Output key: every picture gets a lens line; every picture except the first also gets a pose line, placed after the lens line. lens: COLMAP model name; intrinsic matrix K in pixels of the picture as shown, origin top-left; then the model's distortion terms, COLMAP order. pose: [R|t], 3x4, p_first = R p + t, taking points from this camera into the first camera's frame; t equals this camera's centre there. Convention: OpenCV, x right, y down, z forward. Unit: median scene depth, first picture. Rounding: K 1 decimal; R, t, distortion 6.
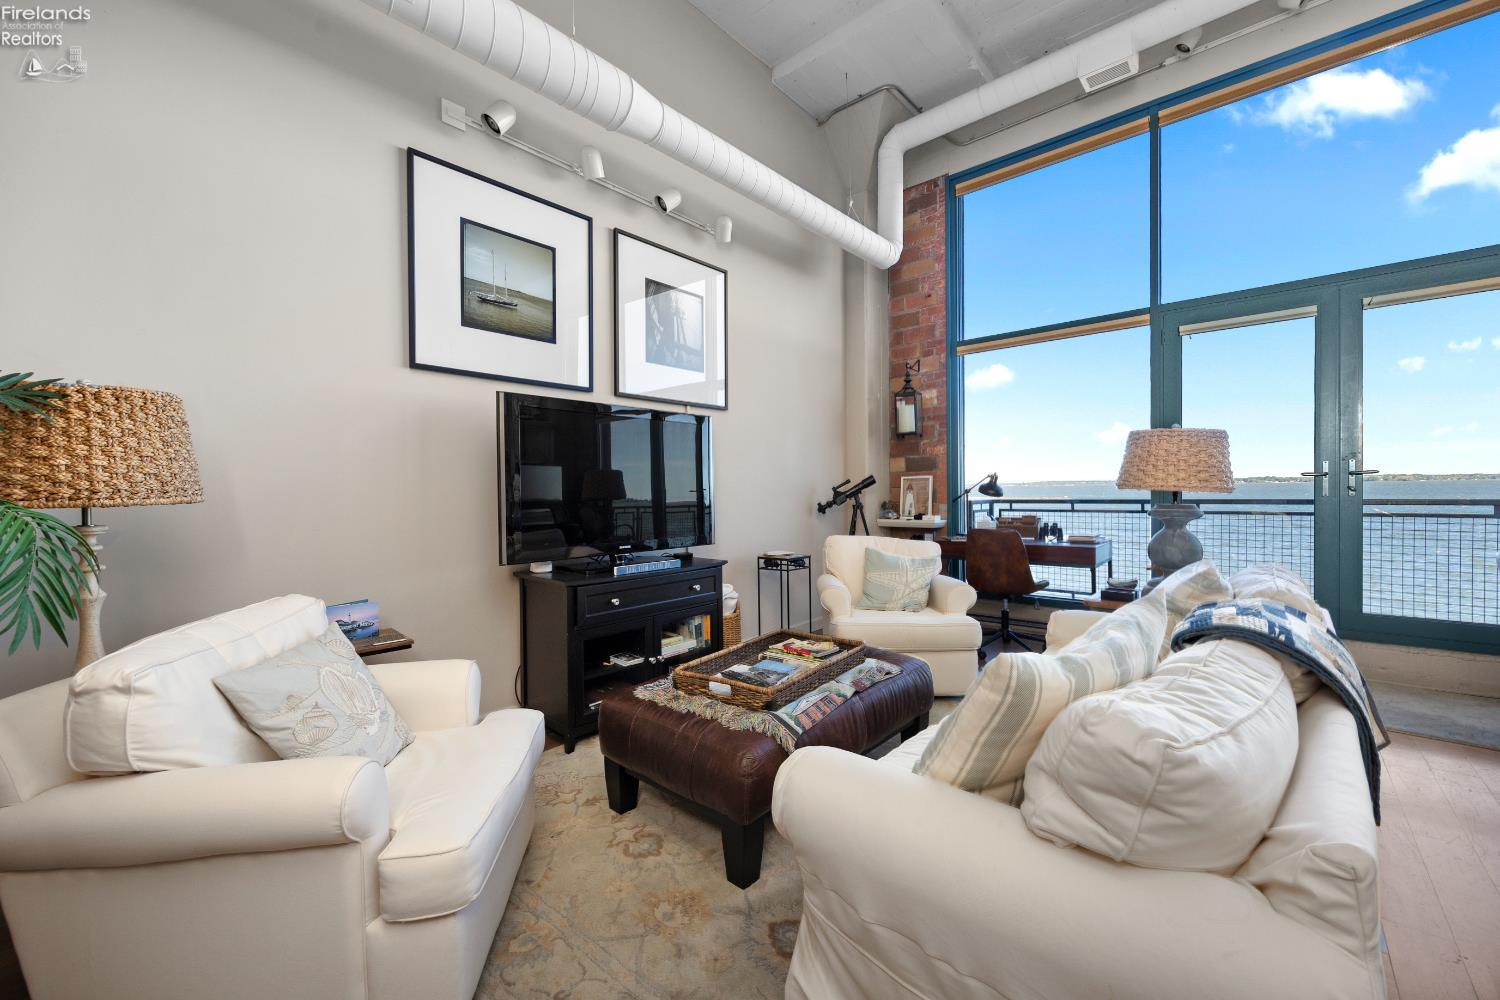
lens RADIAL K [[588.0, 0, 697.3], [0, 588.0, 498.2], [0, 0, 1]] dist [-0.008517, 0.002431]
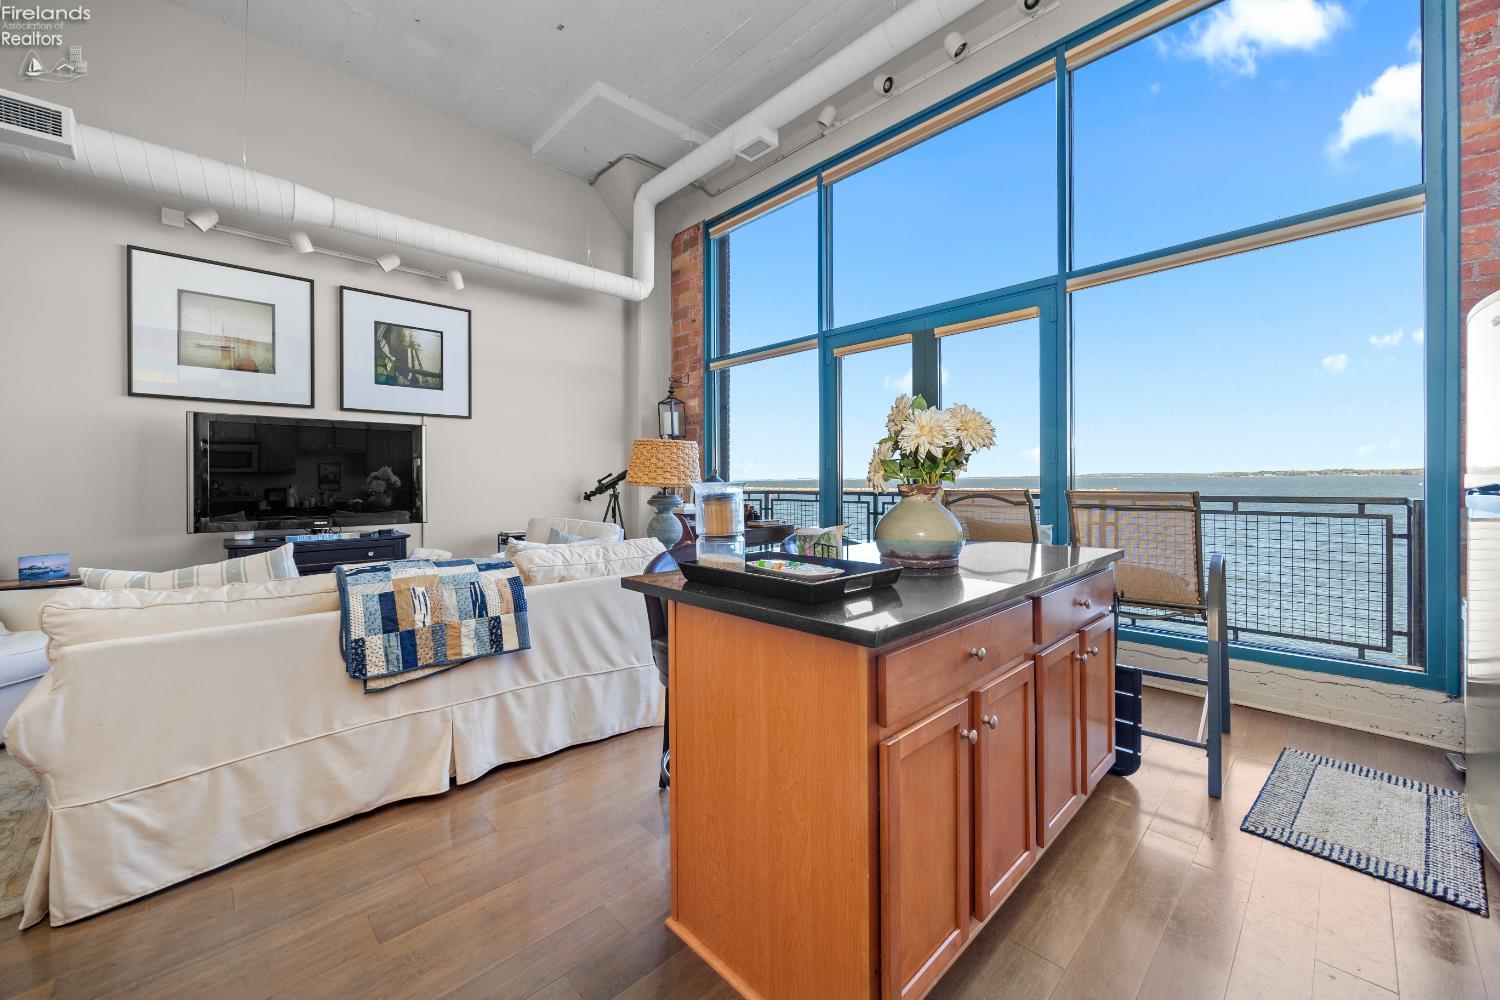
lens RADIAL K [[588.0, 0, 764.2], [0, 588.0, 478.7], [0, 0, 1]] dist [-0.008517, 0.002431]
pose [[0.998291, 0.009683, -0.057623, 0.848657], [-0.010372, 0.999878, -0.011673, -0.013250], [0.057503, 0.012250, 0.998270, -0.253519]]
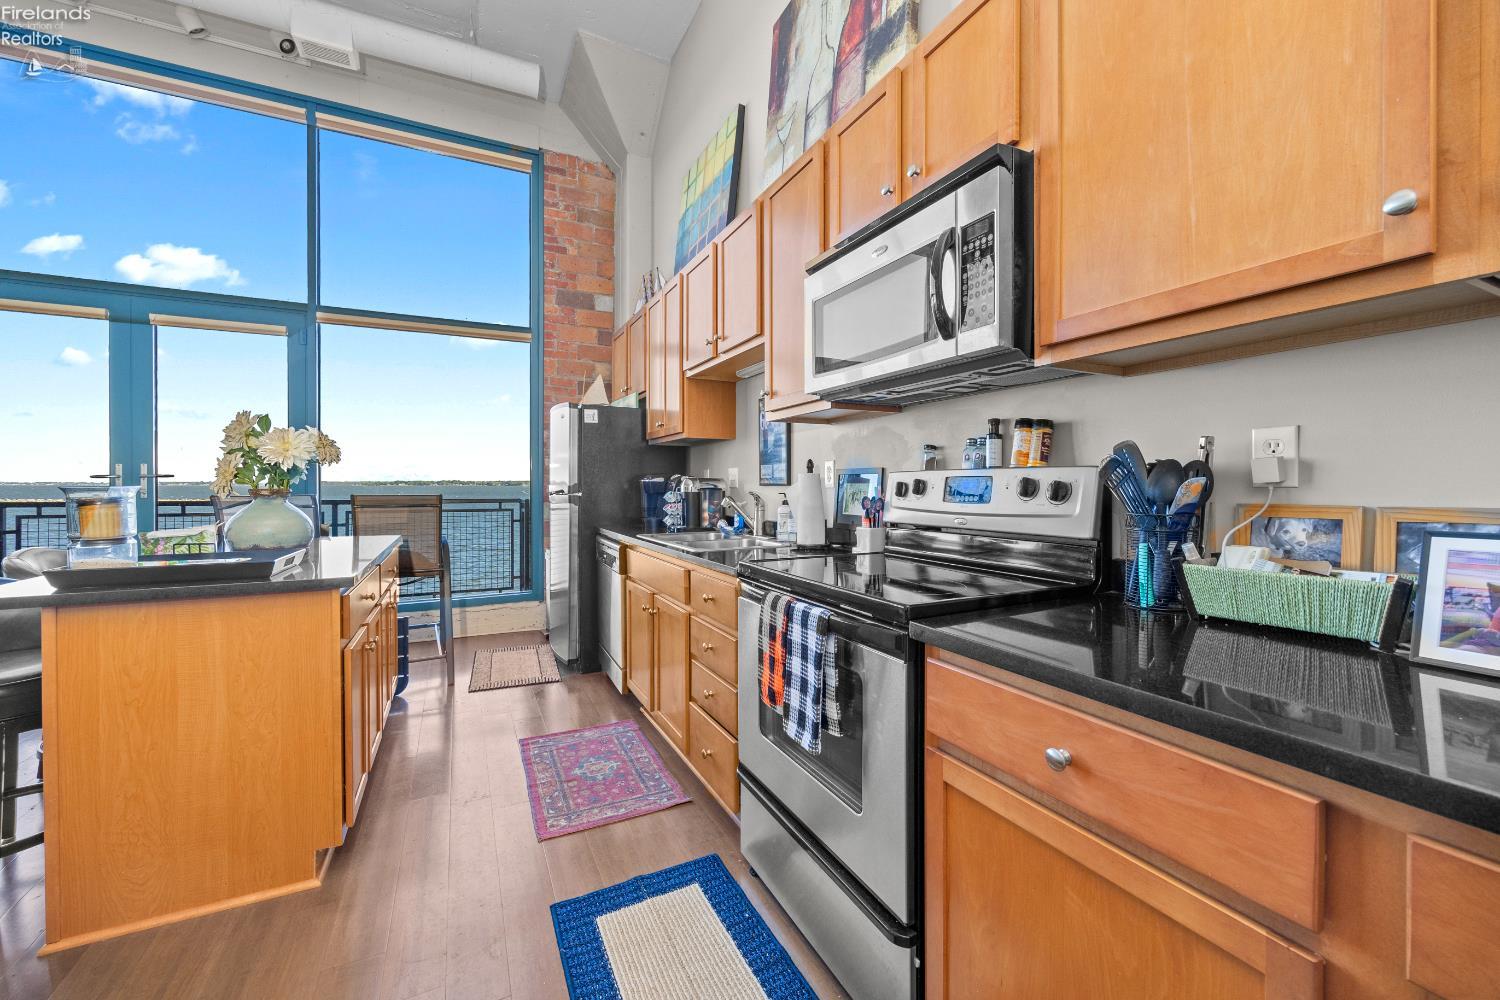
lens RADIAL K [[588.0, 0, 770.8], [0, 588.0, 490.7], [0, 0, 1]] dist [-0.008517, 0.002431]
pose [[0.339669, 0.009715, 0.940495, 0.542352], [0.001372, 0.999940, -0.010824, -0.007217], [-0.940544, 0.004967, 0.339636, -0.447392]]
